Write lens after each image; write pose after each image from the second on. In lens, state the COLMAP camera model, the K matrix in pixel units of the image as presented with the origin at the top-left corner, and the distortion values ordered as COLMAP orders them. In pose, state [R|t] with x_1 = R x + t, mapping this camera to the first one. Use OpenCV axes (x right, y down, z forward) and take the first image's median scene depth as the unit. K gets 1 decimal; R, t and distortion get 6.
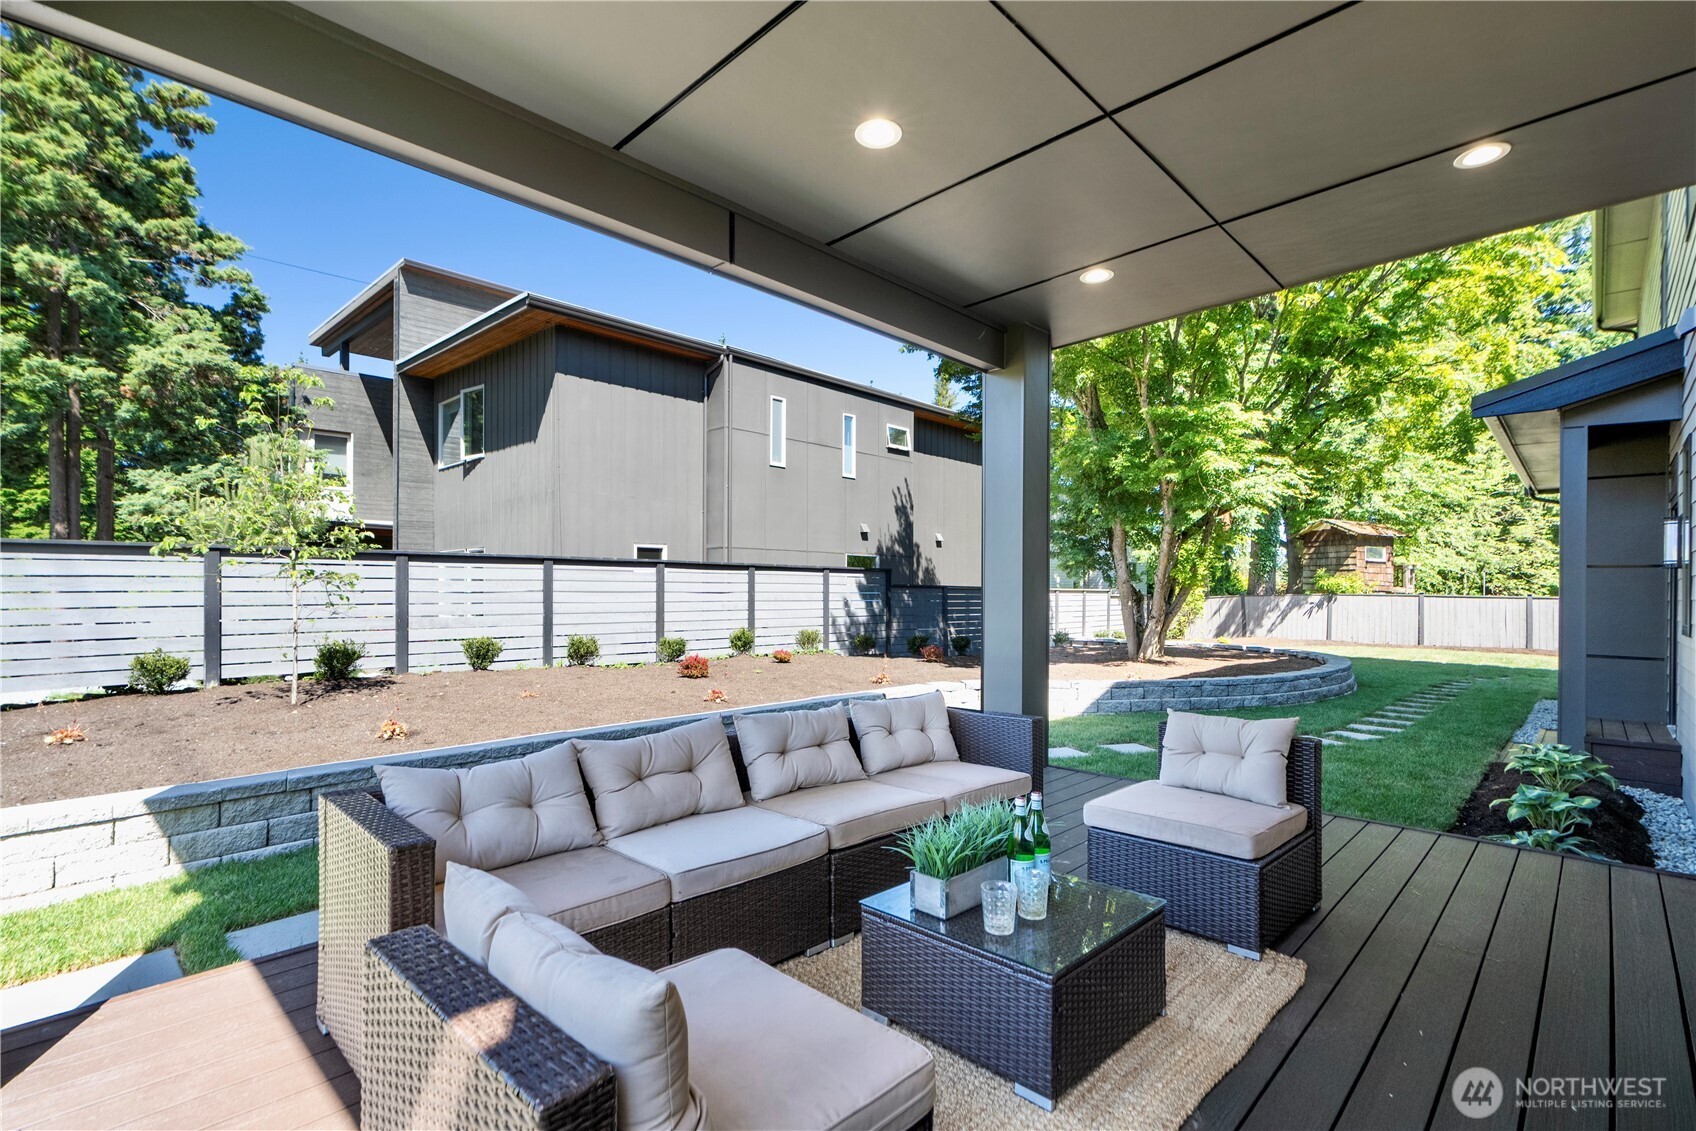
lens RADIAL K [[789.4, 0, 844.8], [0, 789.4, 572.1], [0, 0, 1]] dist [-0.000189, -0.001058]
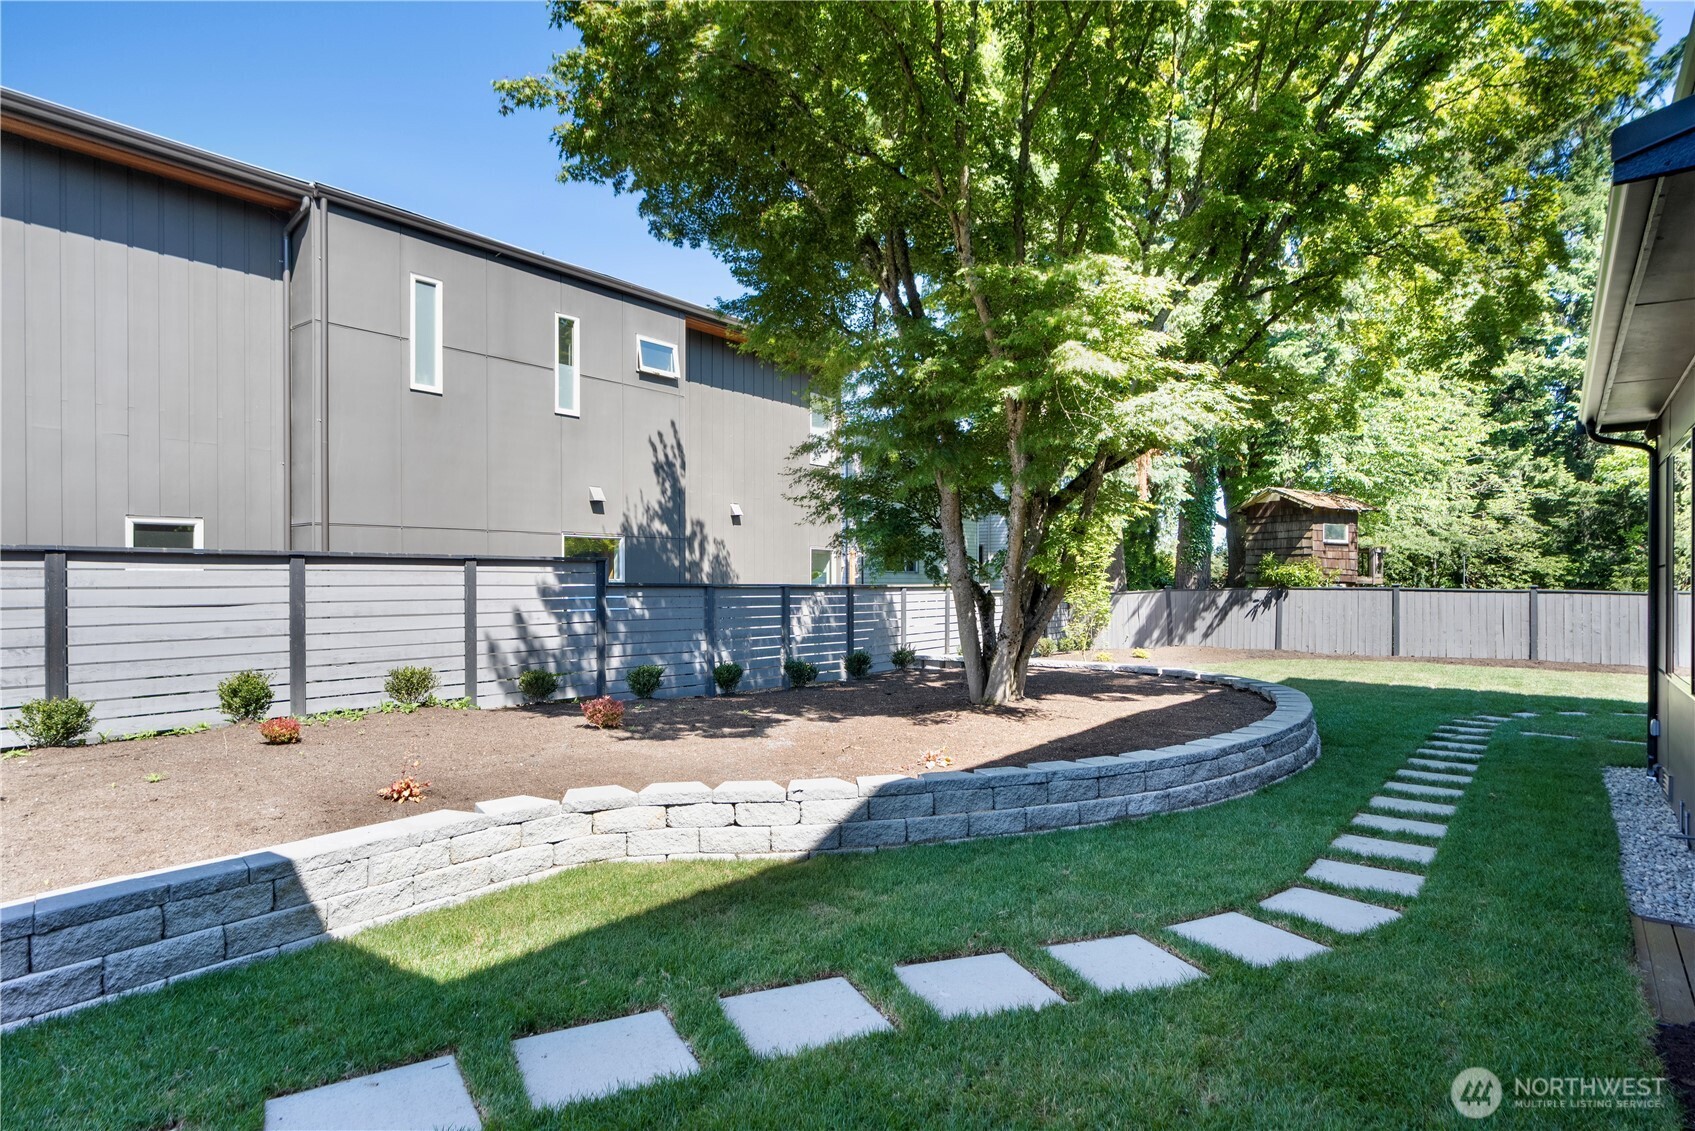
lens RADIAL K [[937.3, 0, 836.0], [0, 937.3, 567.4], [0, 0, 1]] dist [0.000300, -0.000206]
pose [[0.994003, -0.007629, 0.109086, 0.142846], [0.006666, 0.999936, 0.009184, -0.002587], [-0.109149, -0.008402, 0.993990, 0.232166]]
